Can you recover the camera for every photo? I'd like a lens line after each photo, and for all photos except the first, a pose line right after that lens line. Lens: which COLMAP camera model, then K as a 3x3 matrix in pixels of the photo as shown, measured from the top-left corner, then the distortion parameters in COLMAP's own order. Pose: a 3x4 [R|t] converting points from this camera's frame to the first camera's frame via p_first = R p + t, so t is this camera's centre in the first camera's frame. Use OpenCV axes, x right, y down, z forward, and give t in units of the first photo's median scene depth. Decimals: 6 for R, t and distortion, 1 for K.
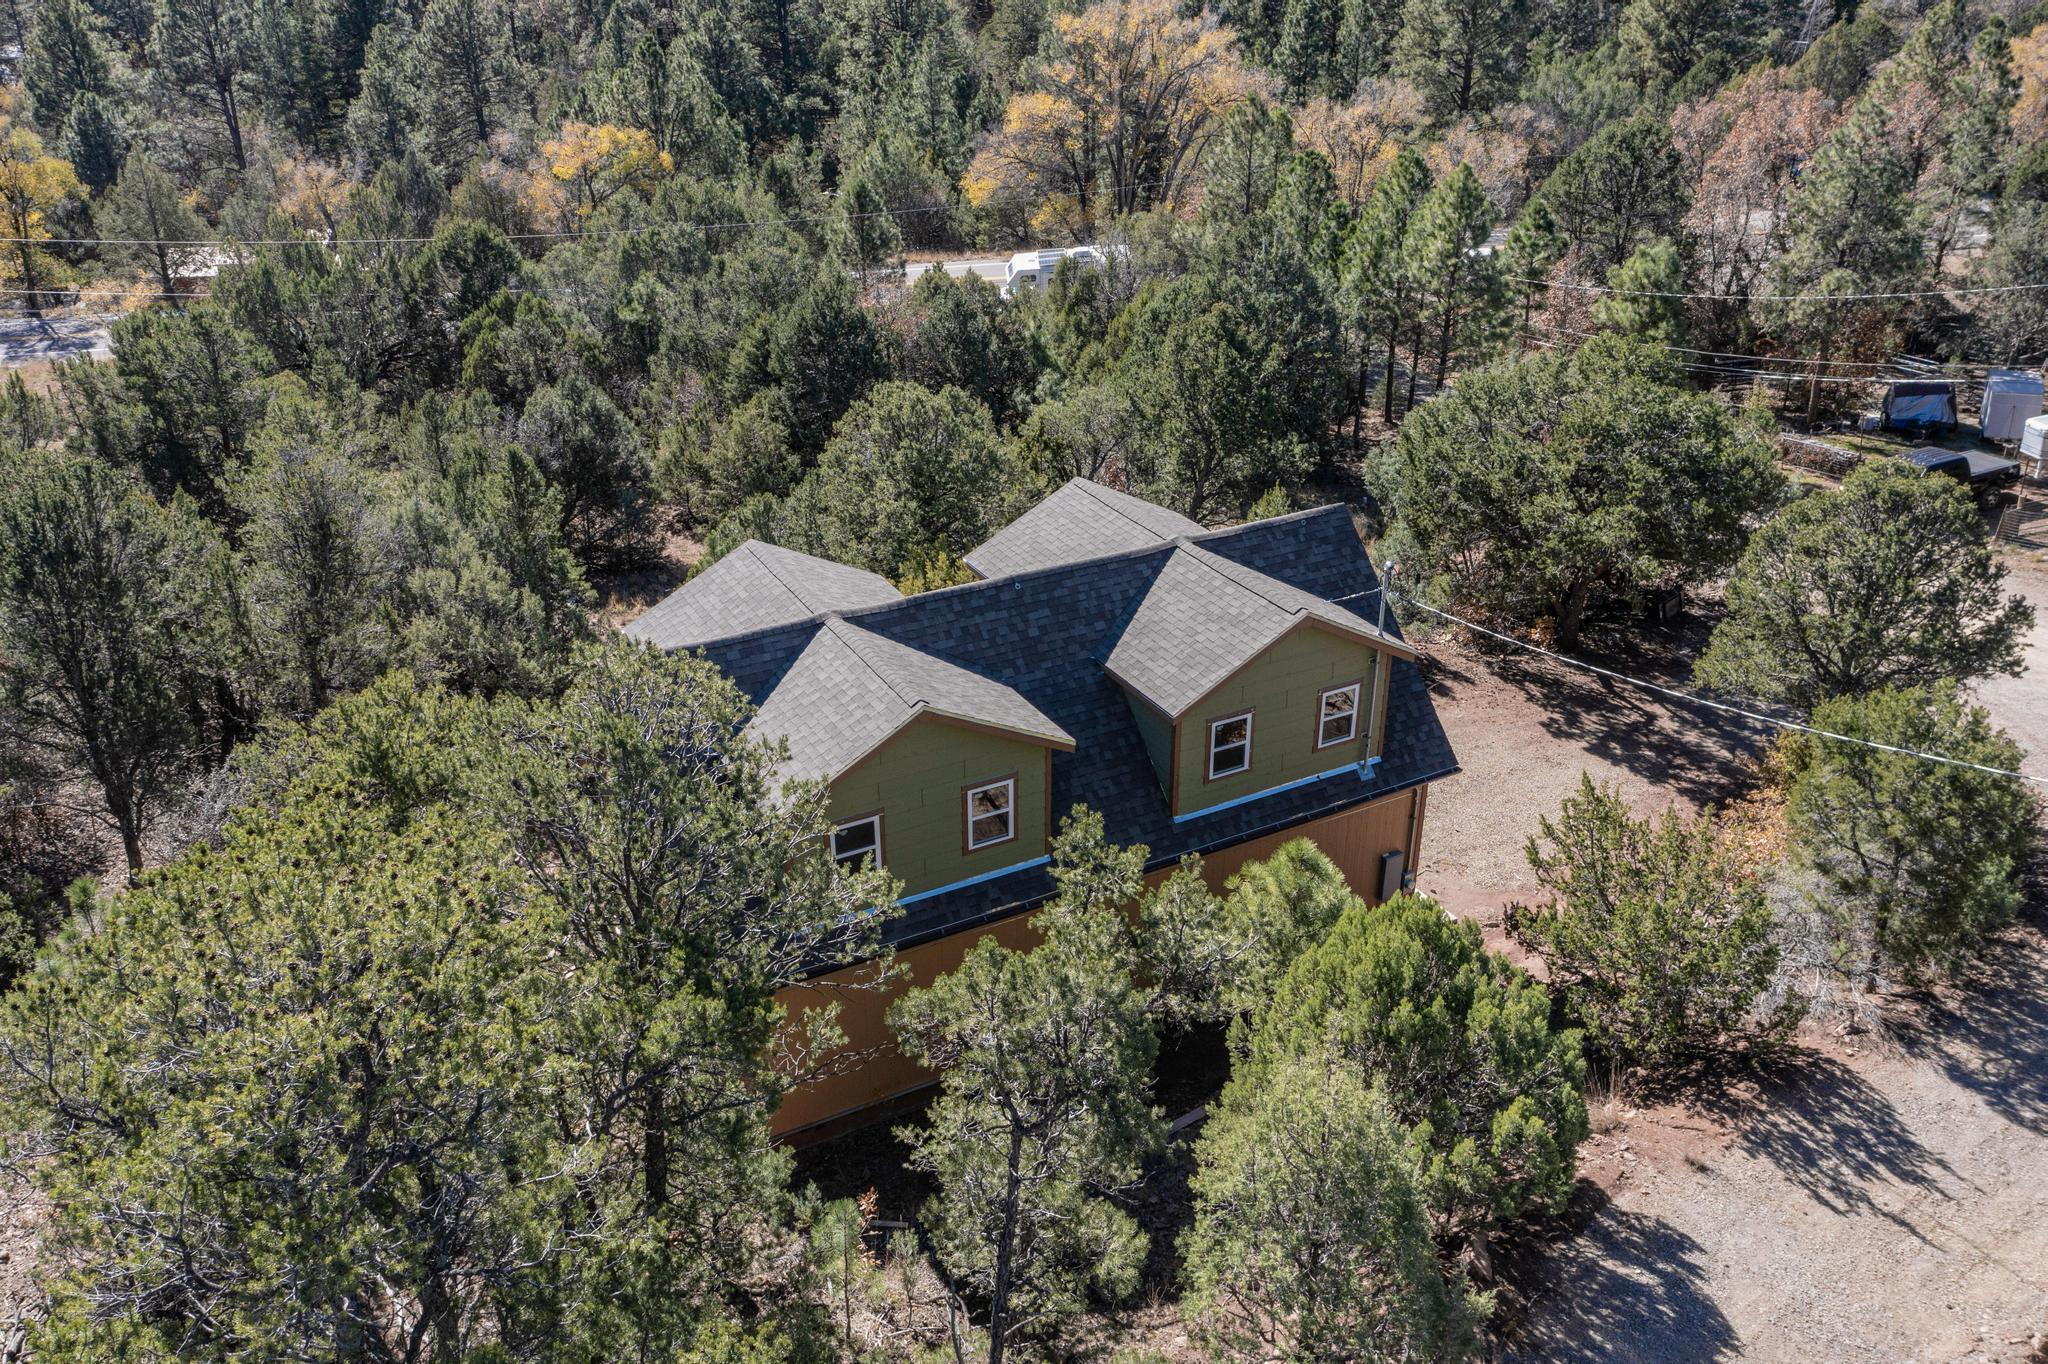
lens RADIAL K [[1644.5, 0, 1017.6], [0, 1644.5, 686.6], [0, 0, 1]] dist [-0.011418, 0.003210]
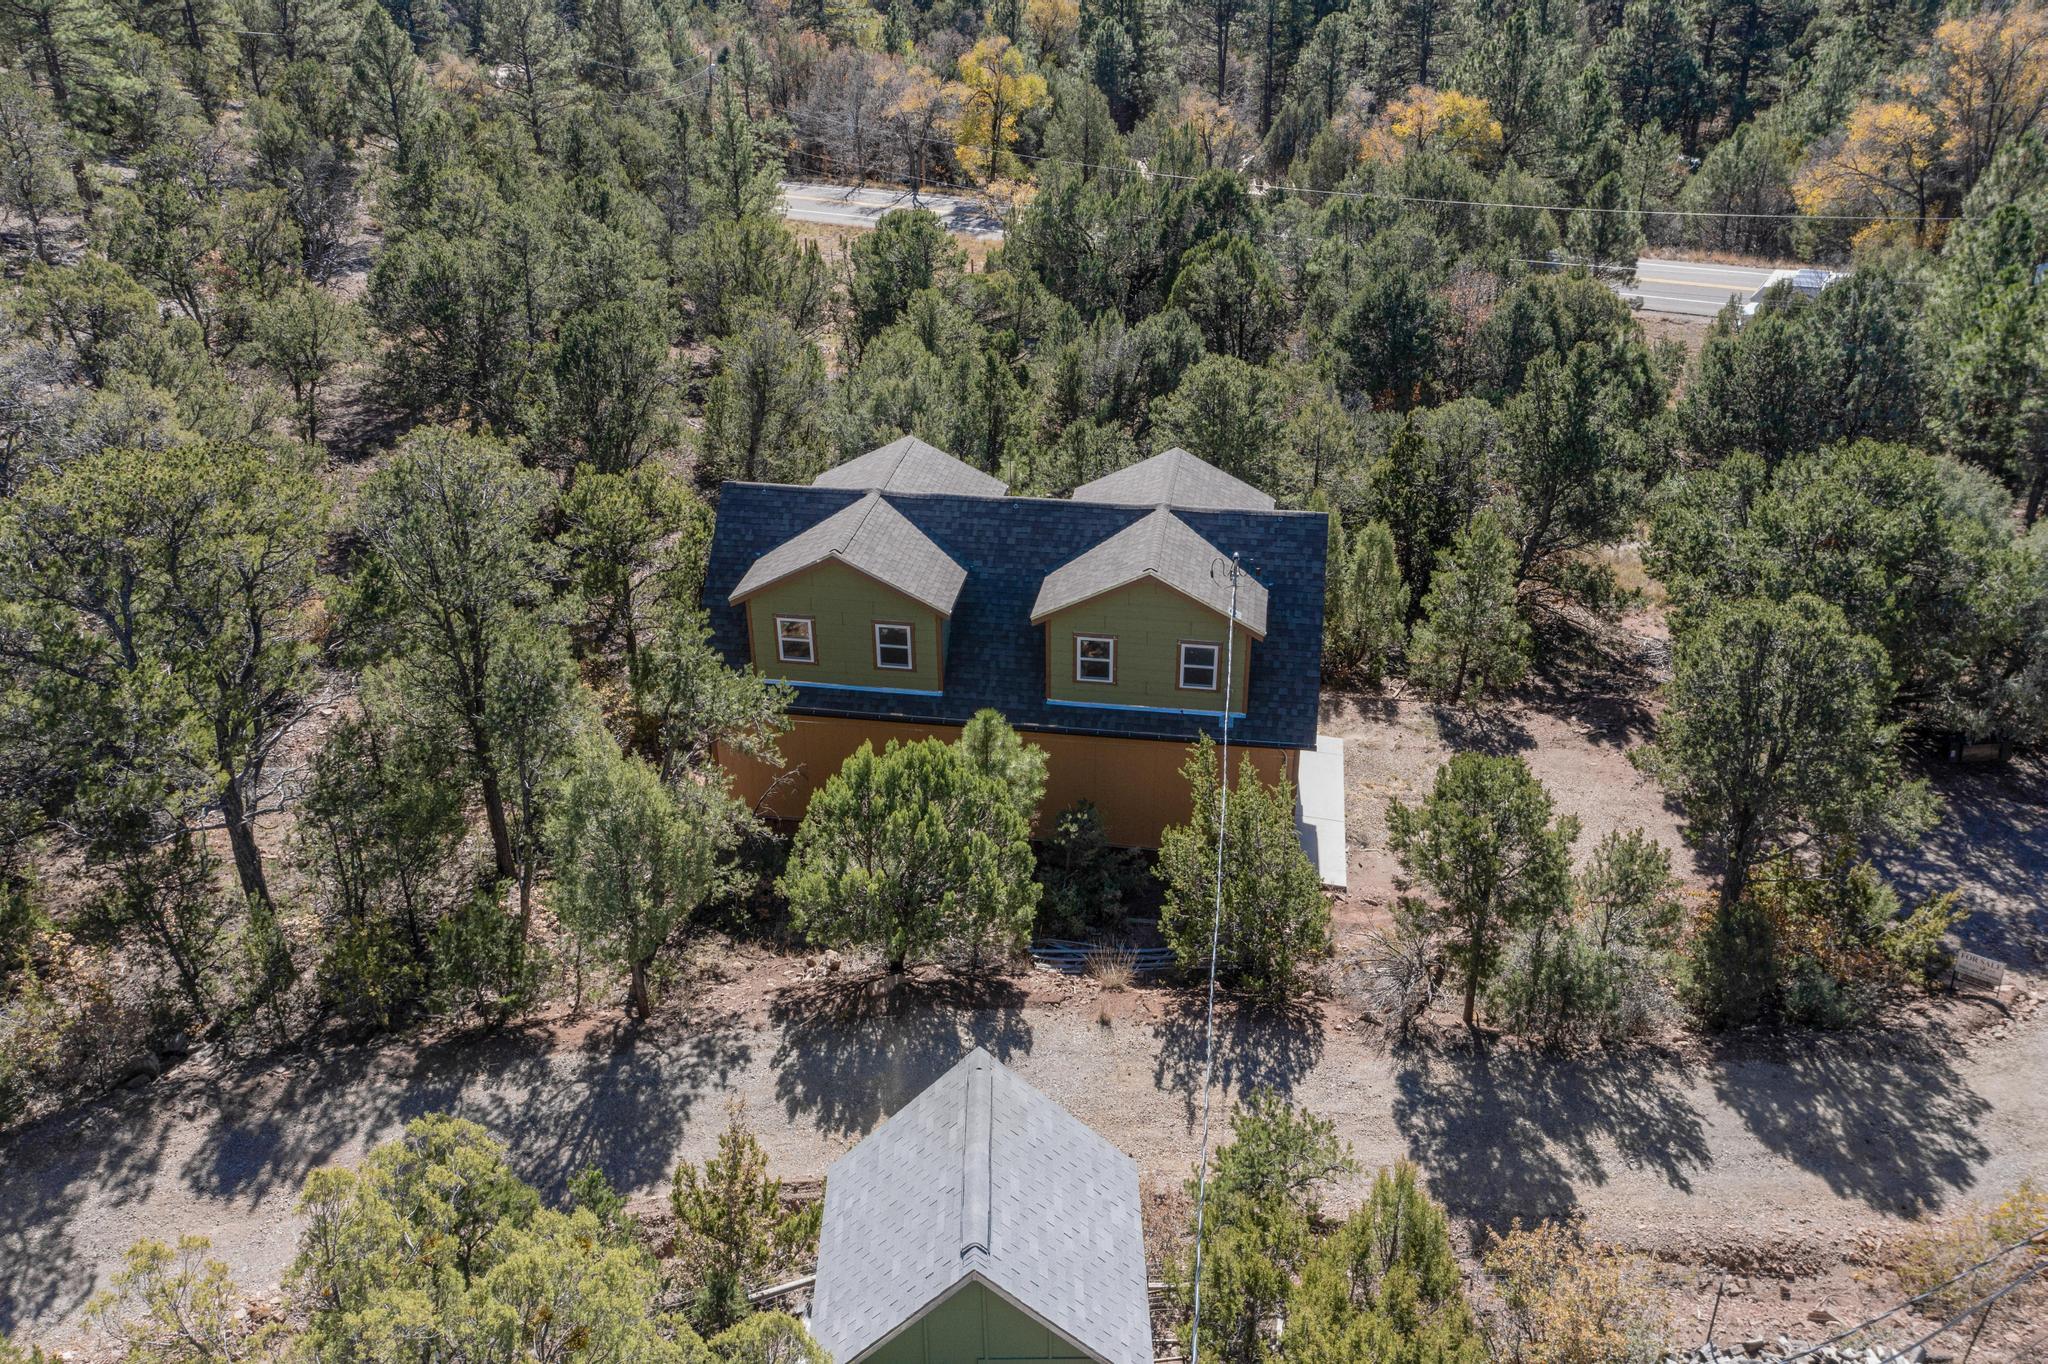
lens RADIAL K [[1644.5, 0, 1017.6], [0, 1644.5, 686.6], [0, 0, 1]] dist [-0.011418, 0.003210]
pose [[0.792393, 0.289319, -0.537037, 0.784488], [-0.267644, 0.956001, 0.120122, -0.083521], [0.548161, 0.048551, 0.834962, -0.124790]]
